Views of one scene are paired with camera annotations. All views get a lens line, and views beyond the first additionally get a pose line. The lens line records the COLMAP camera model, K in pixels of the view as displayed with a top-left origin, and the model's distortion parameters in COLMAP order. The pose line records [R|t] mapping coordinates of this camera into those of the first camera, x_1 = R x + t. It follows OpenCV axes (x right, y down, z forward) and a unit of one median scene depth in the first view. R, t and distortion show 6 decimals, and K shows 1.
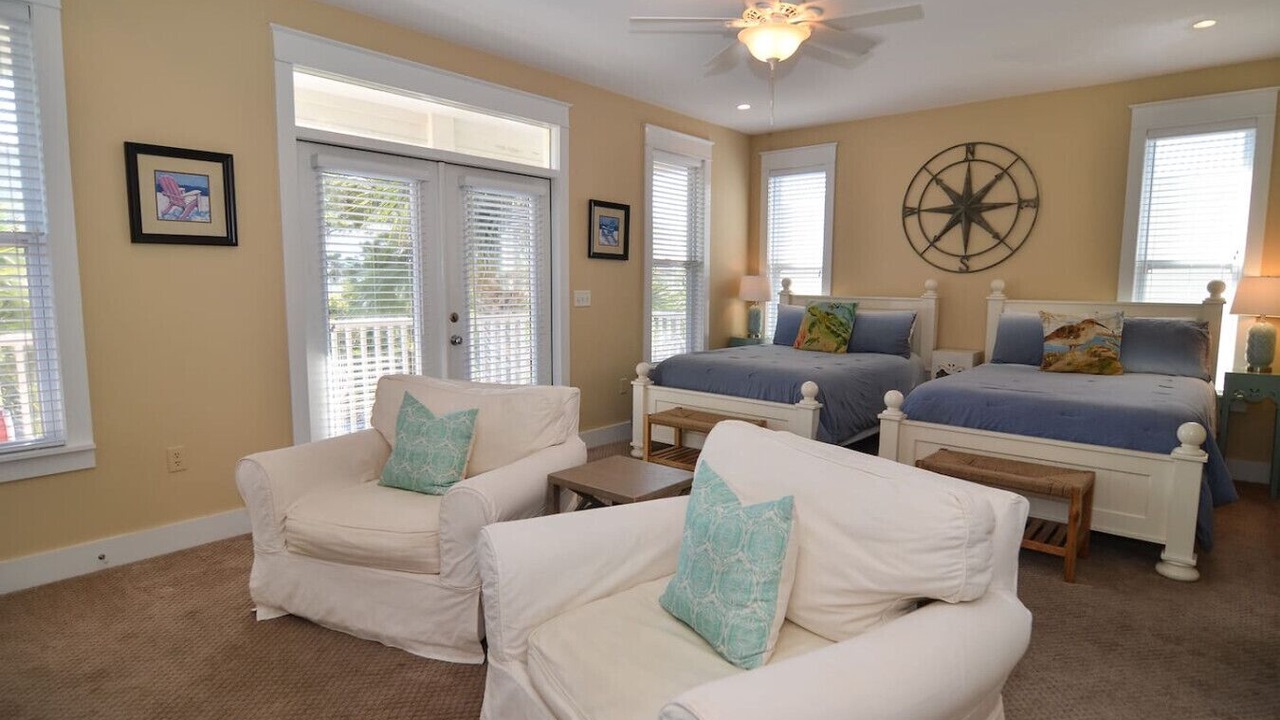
lens RADIAL K [[682.9, 0, 629.4], [0, 682.9, 367.1], [0, 0, 1]] dist [-0.005225, -0.002558]
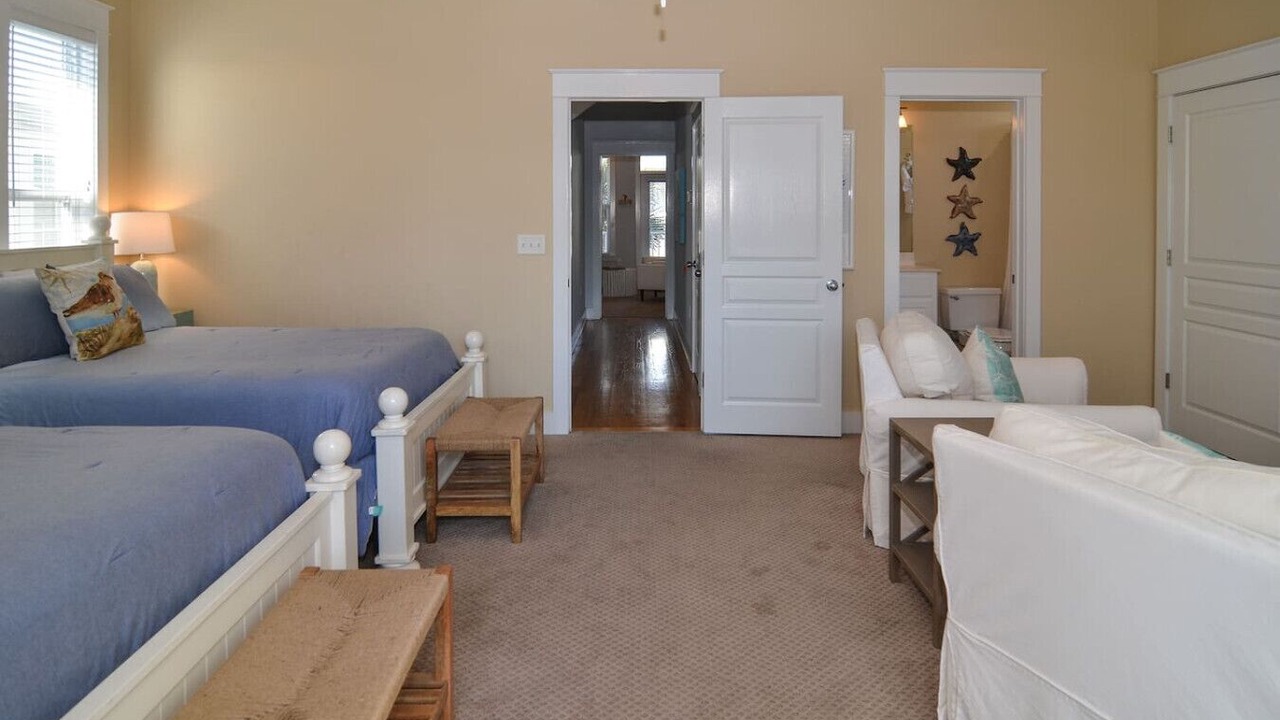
lens RADIAL K [[728.6, 0, 627.2], [0, 728.6, 223.0], [0, 0, 1]] dist [-0.007973, -0.002932]
pose [[-0.643135, -0.012145, 0.765657, -0.193272], [0.093386, 0.991167, 0.094164, -0.115387], [-0.760037, 0.132062, -0.636320, 0.868752]]
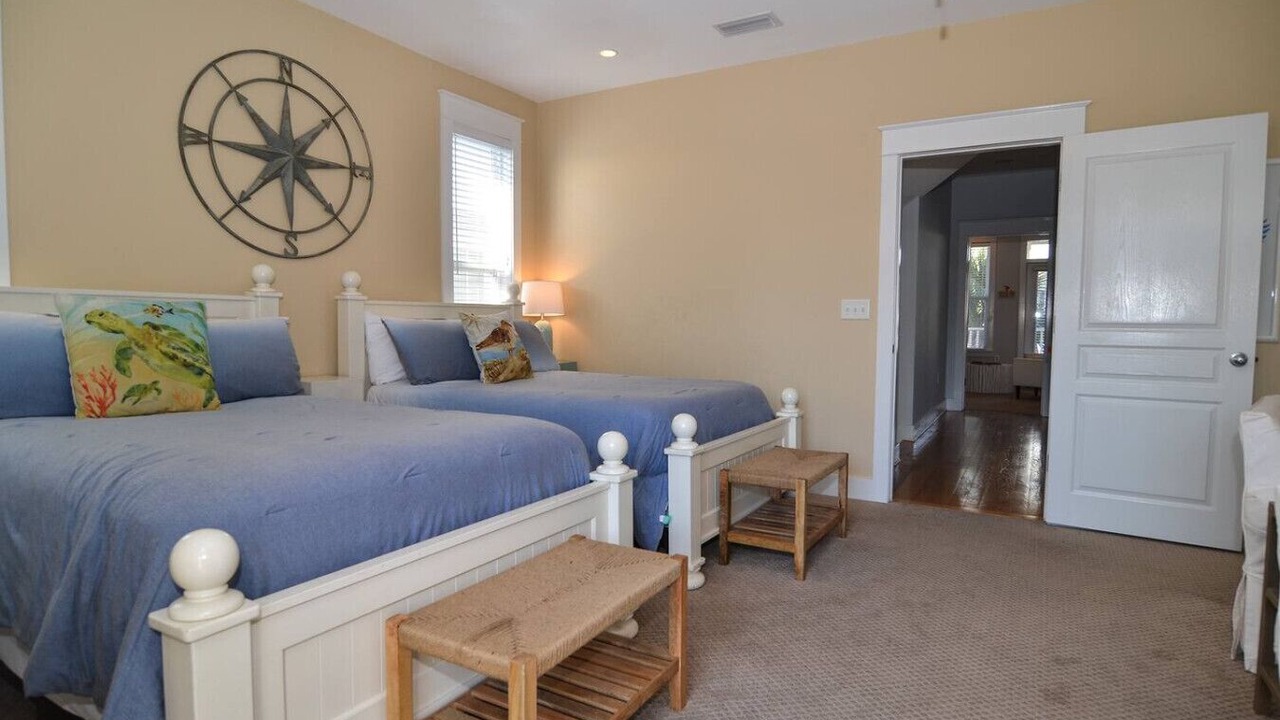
lens RADIAL K [[682.9, 0, 642.9], [0, 682.9, 362.3], [0, 0, 1]] dist [-0.005225, -0.002558]
pose [[-0.178983, -0.069122, 0.981421, -0.207762], [0.109852, 0.989887, 0.089752, -0.063003], [-0.977700, 0.123876, -0.169580, 0.805467]]
